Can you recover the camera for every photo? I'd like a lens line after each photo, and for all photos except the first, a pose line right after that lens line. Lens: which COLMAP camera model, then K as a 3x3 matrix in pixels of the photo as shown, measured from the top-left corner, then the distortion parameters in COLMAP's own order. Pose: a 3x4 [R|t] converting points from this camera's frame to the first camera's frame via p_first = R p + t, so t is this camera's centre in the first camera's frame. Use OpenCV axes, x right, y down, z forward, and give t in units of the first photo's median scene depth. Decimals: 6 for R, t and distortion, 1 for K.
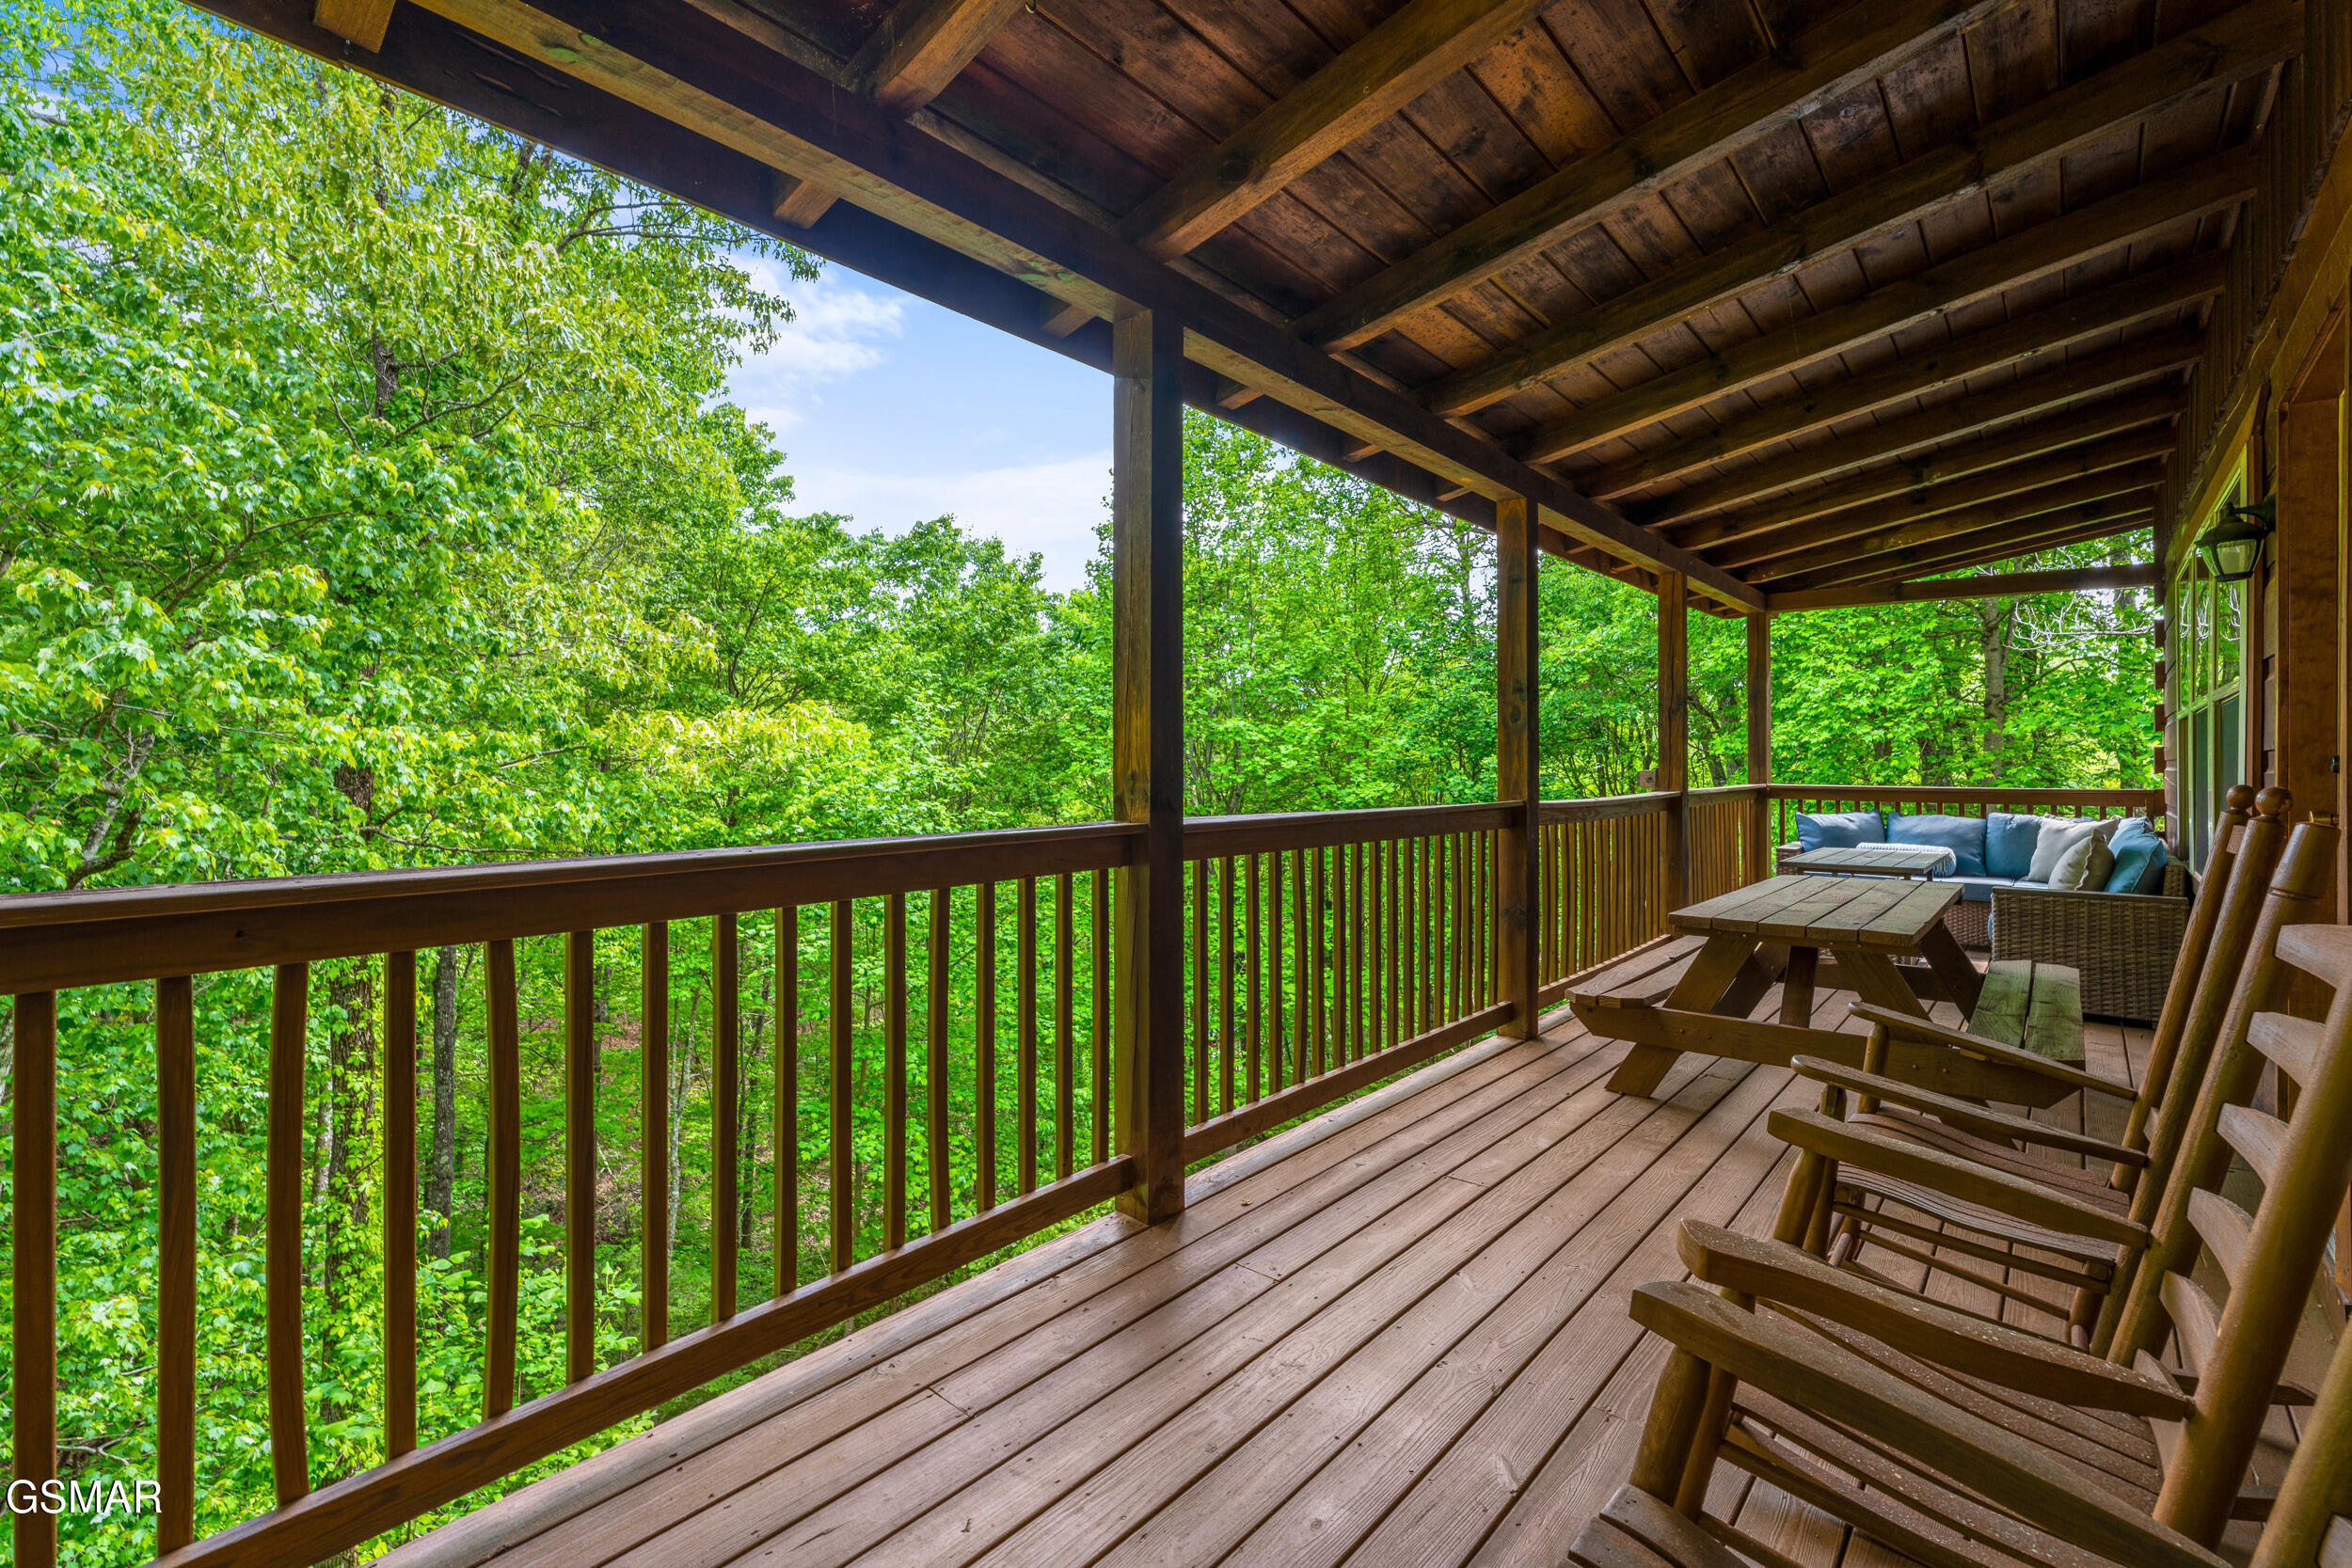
lens RADIAL K [[978.1, 0, 1174.3], [0, 978.1, 765.6], [0, 0, 1]] dist [-0.000467, -0.014920]
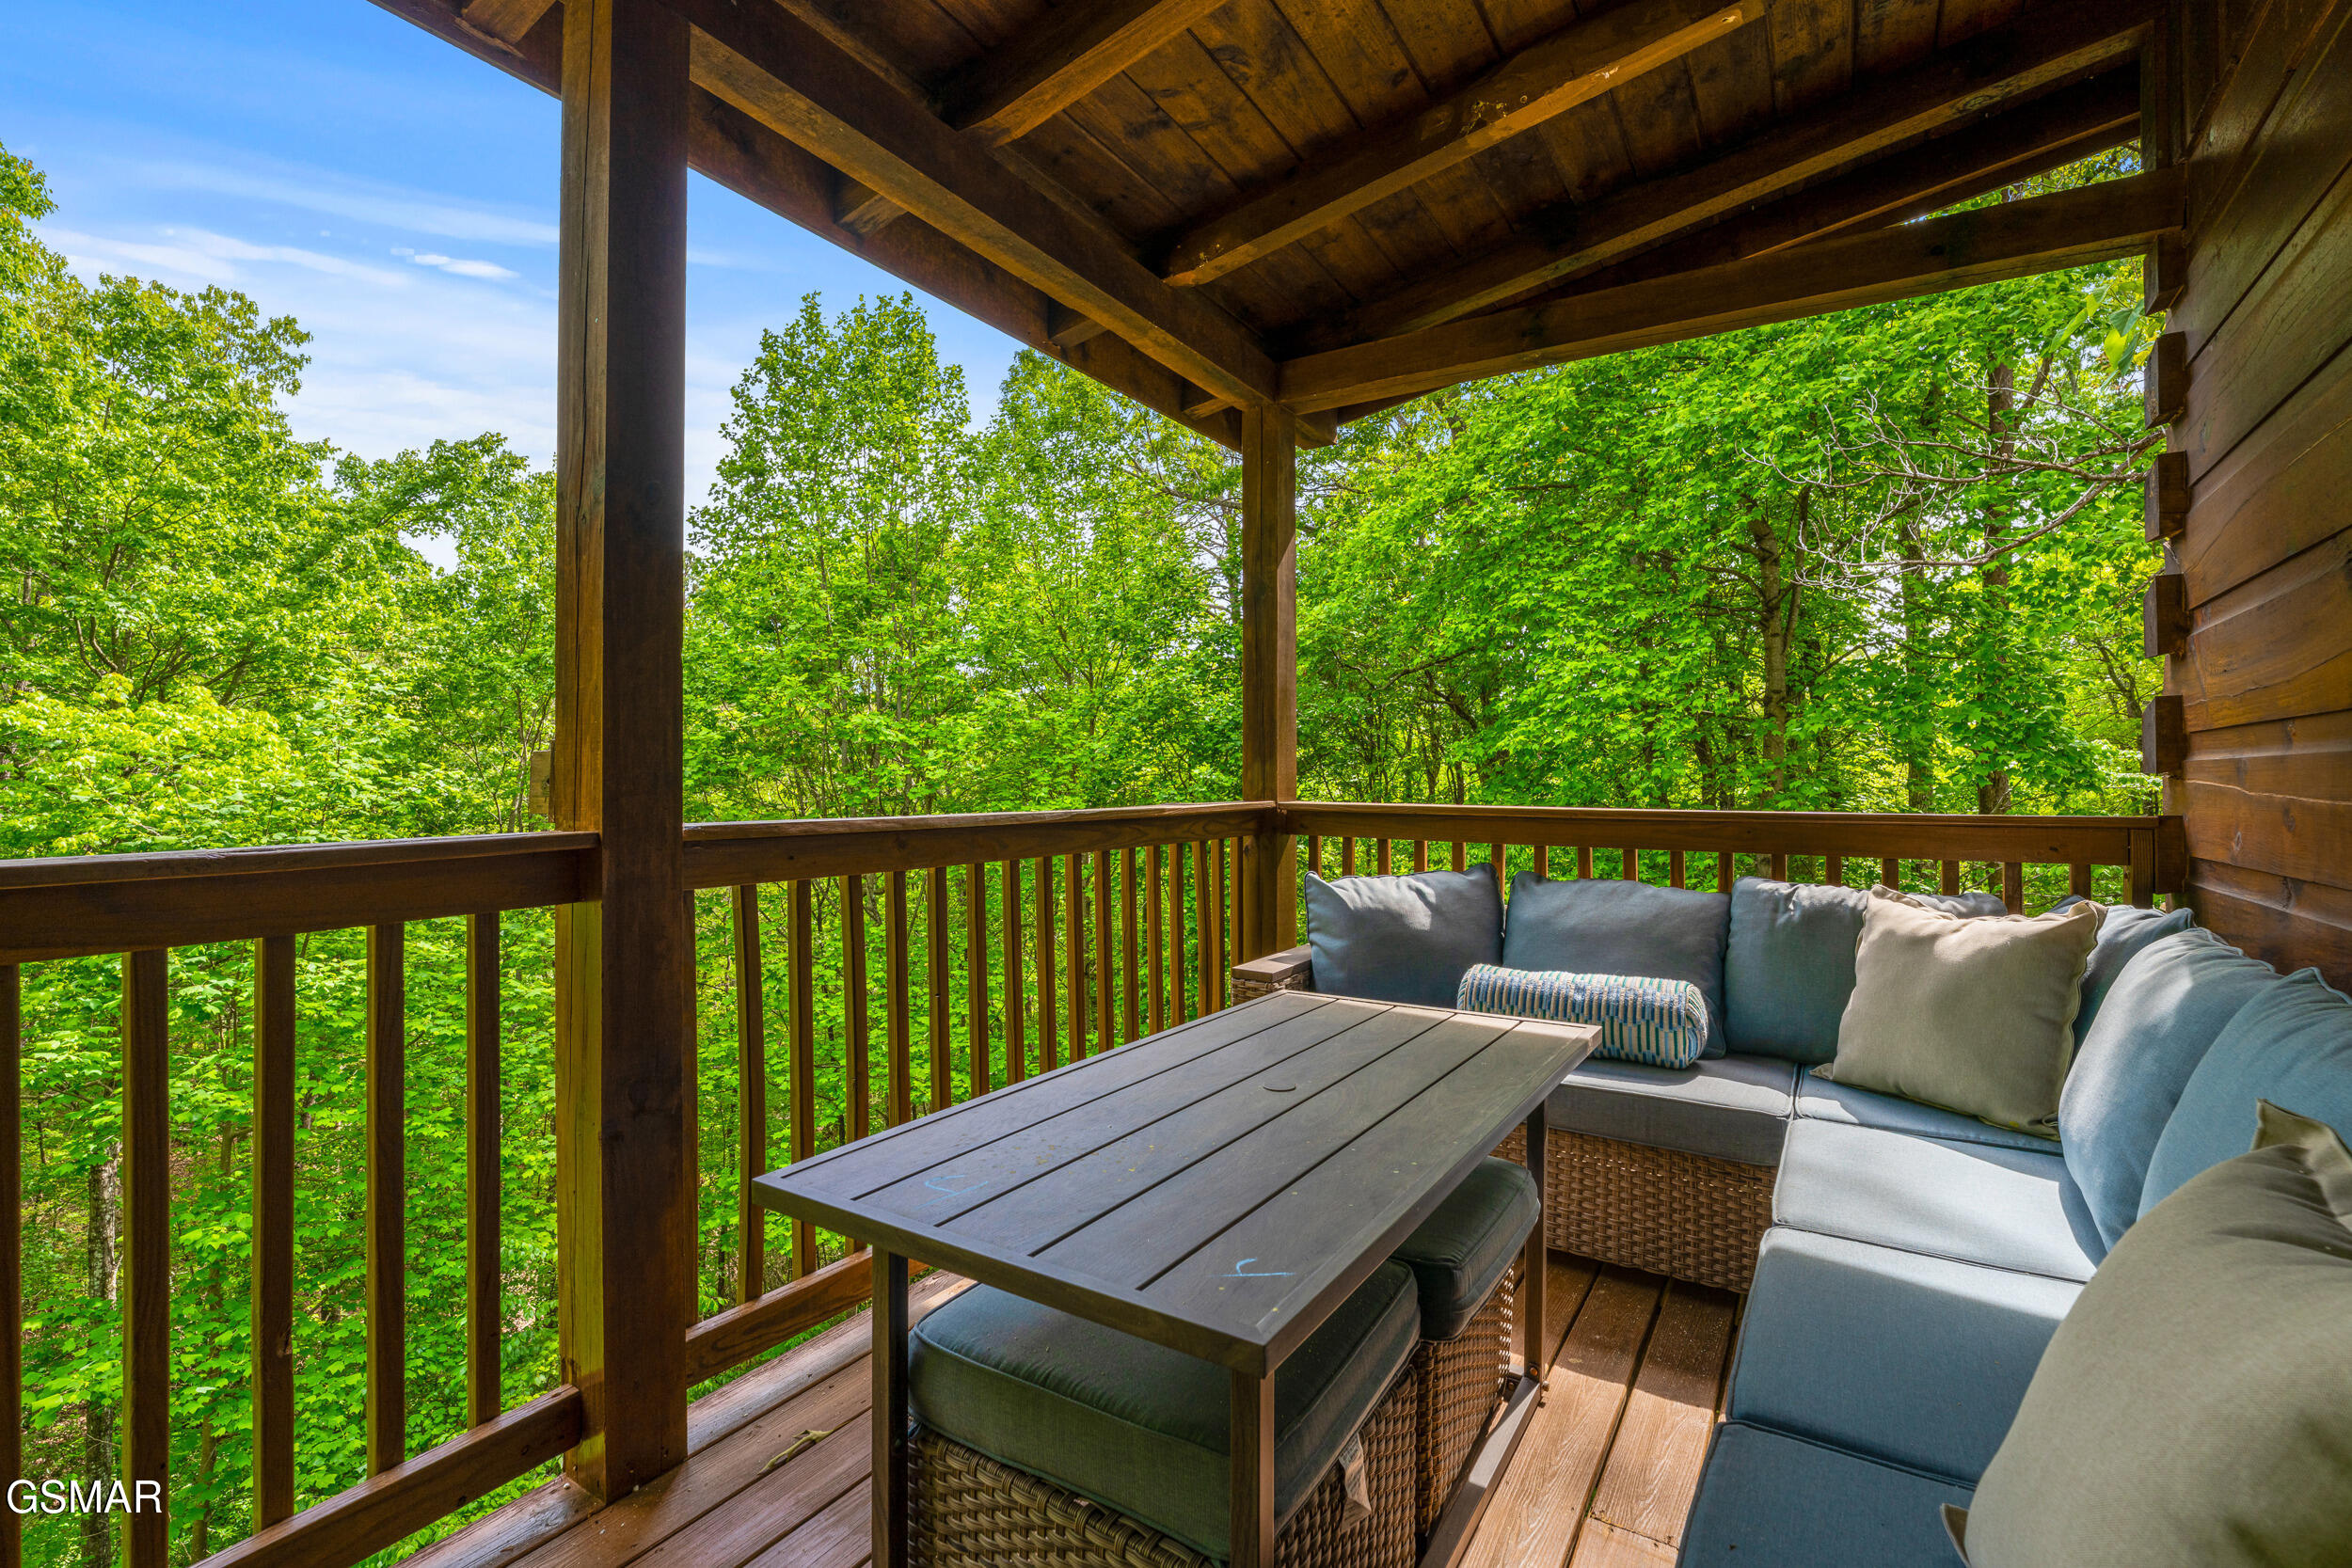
lens RADIAL K [[1058.2, 0, 1171.4], [0, 1058.2, 775.3], [0, 0, 1]] dist [0.007966, 0.000309]
pose [[0.984065, -0.002593, 0.177790, 0.215655], [0.003957, 0.999965, -0.007317, 0.004355], [-0.177765, 0.007904, 0.984041, 0.247977]]
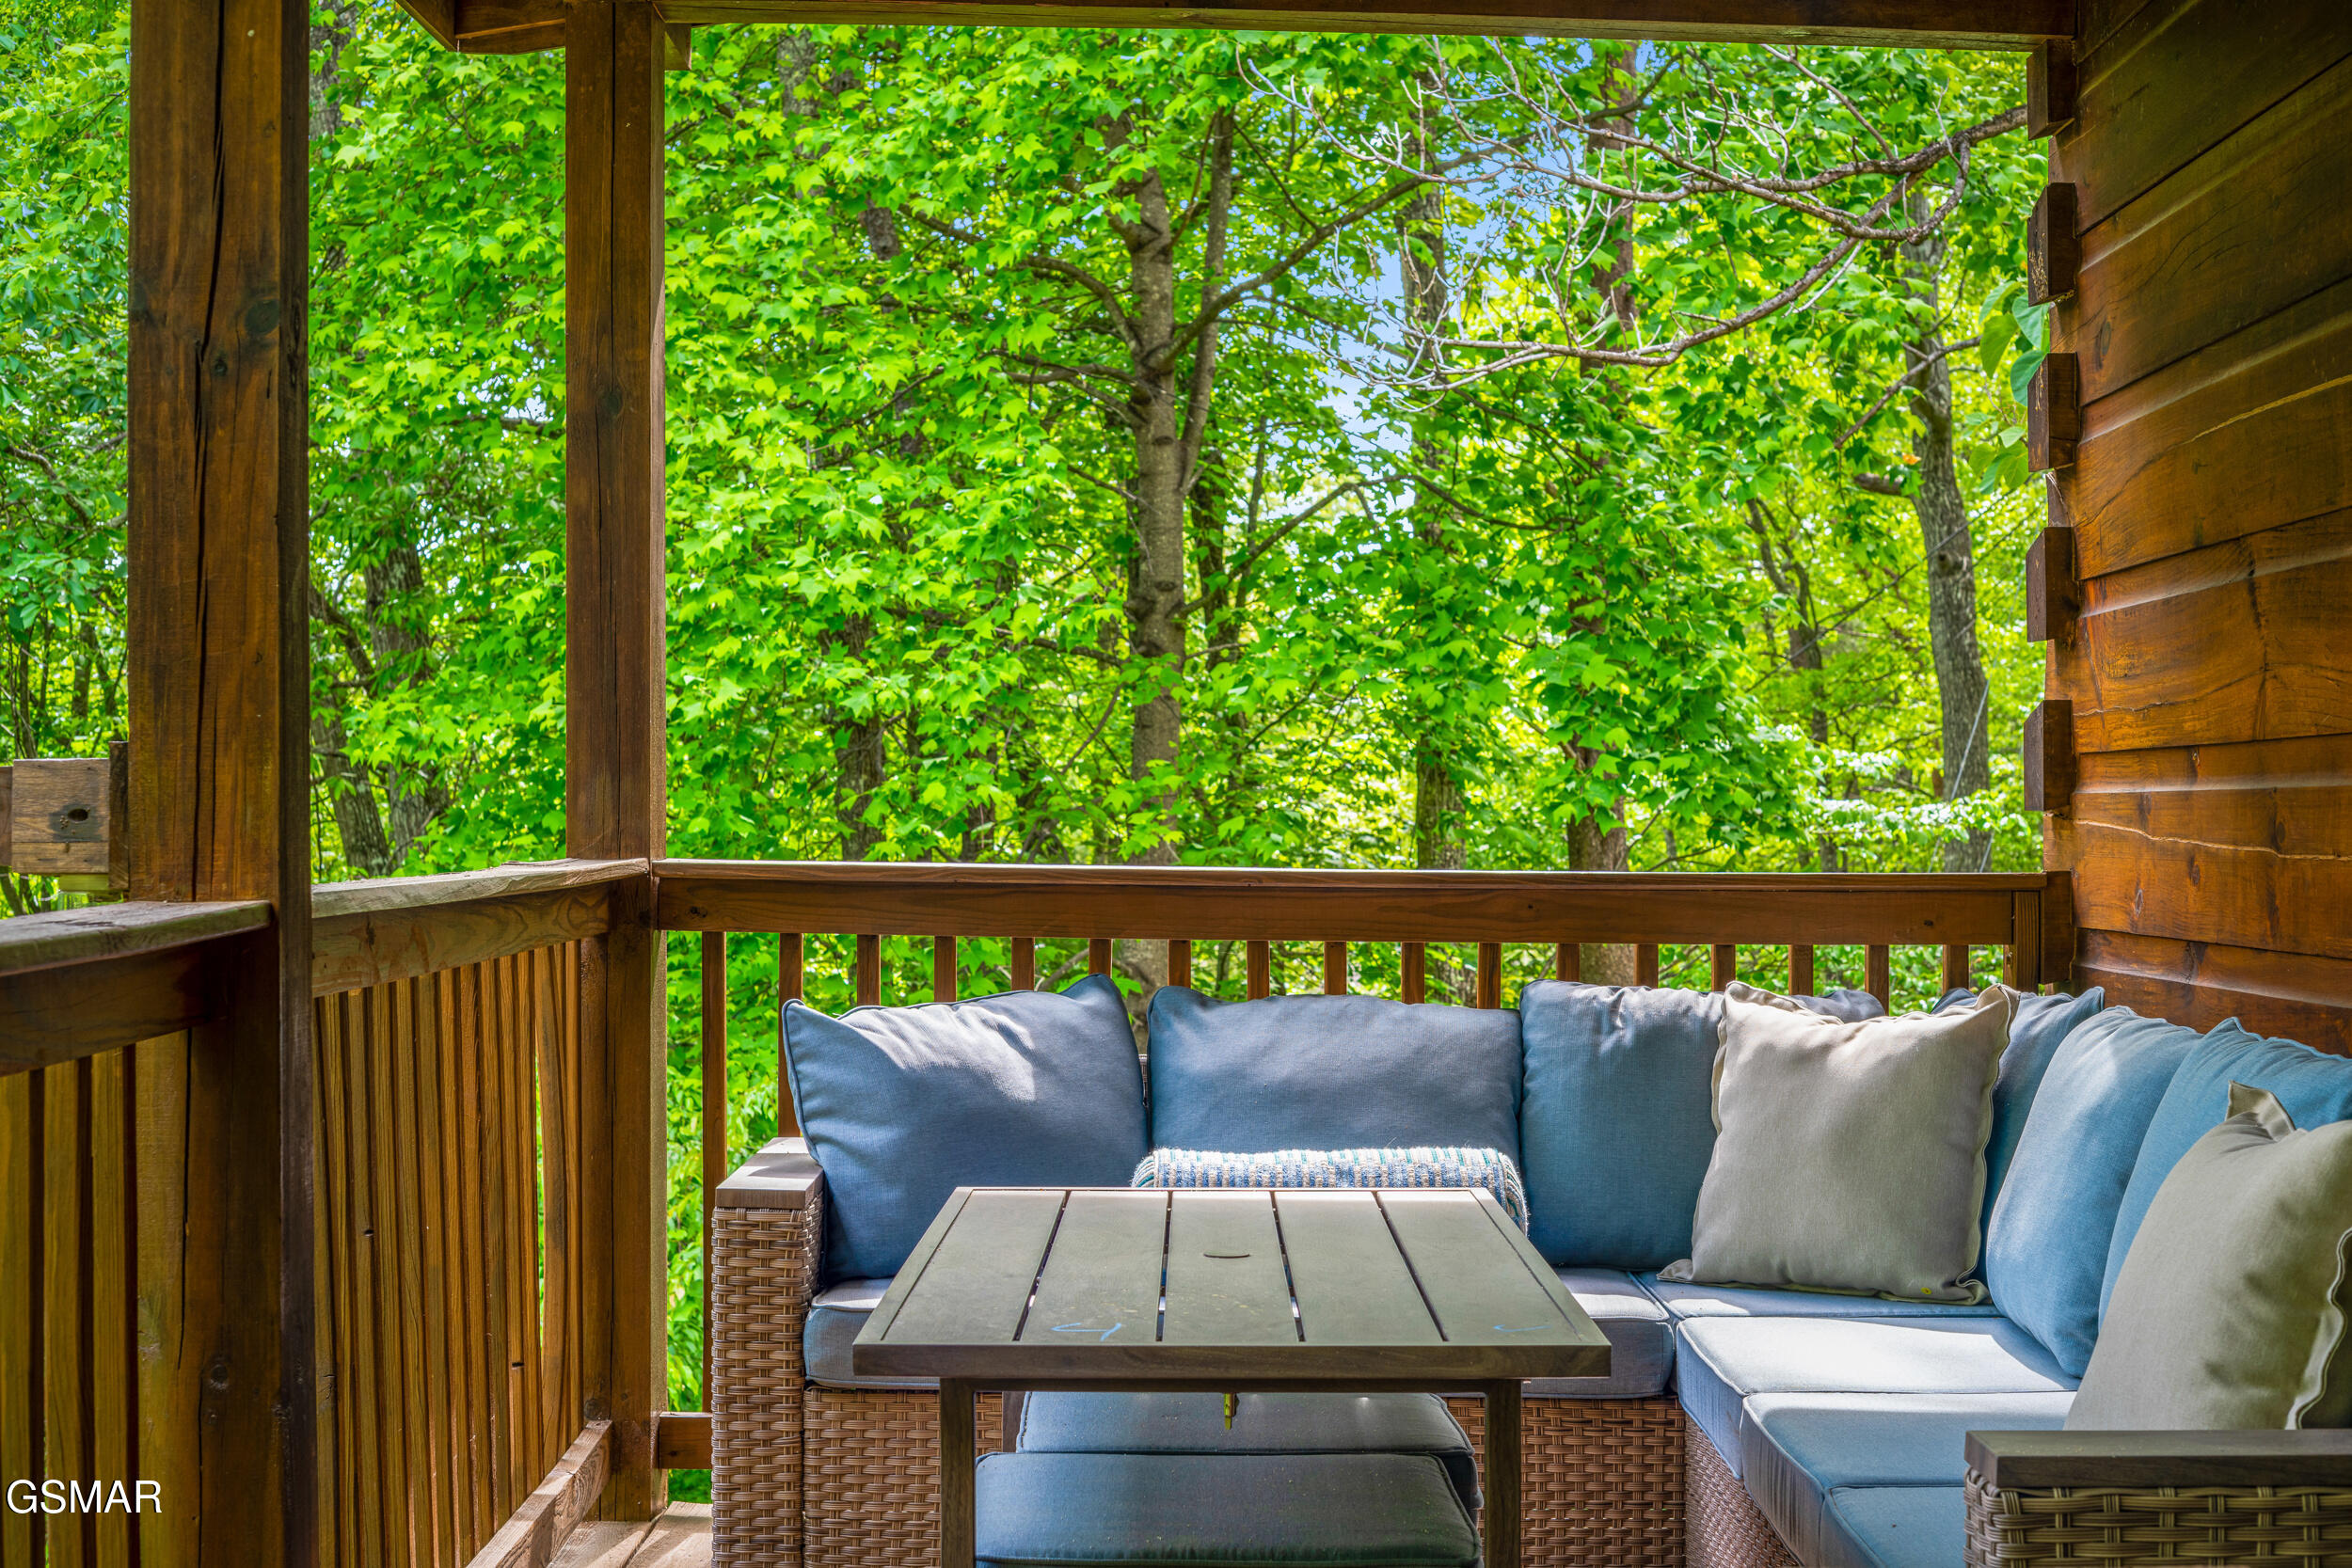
lens RADIAL K [[3485.6, 0, 1176.0], [0, 3485.6, 784.0], [0, 0, 1]] dist [-0.018912, -0.043140]
pose [[0.738850, 0.005111, 0.673850, 0.091930], [0.000790, 0.999964, -0.008451, 0.003769], [-0.673869, 0.006777, 0.738820, 0.179400]]
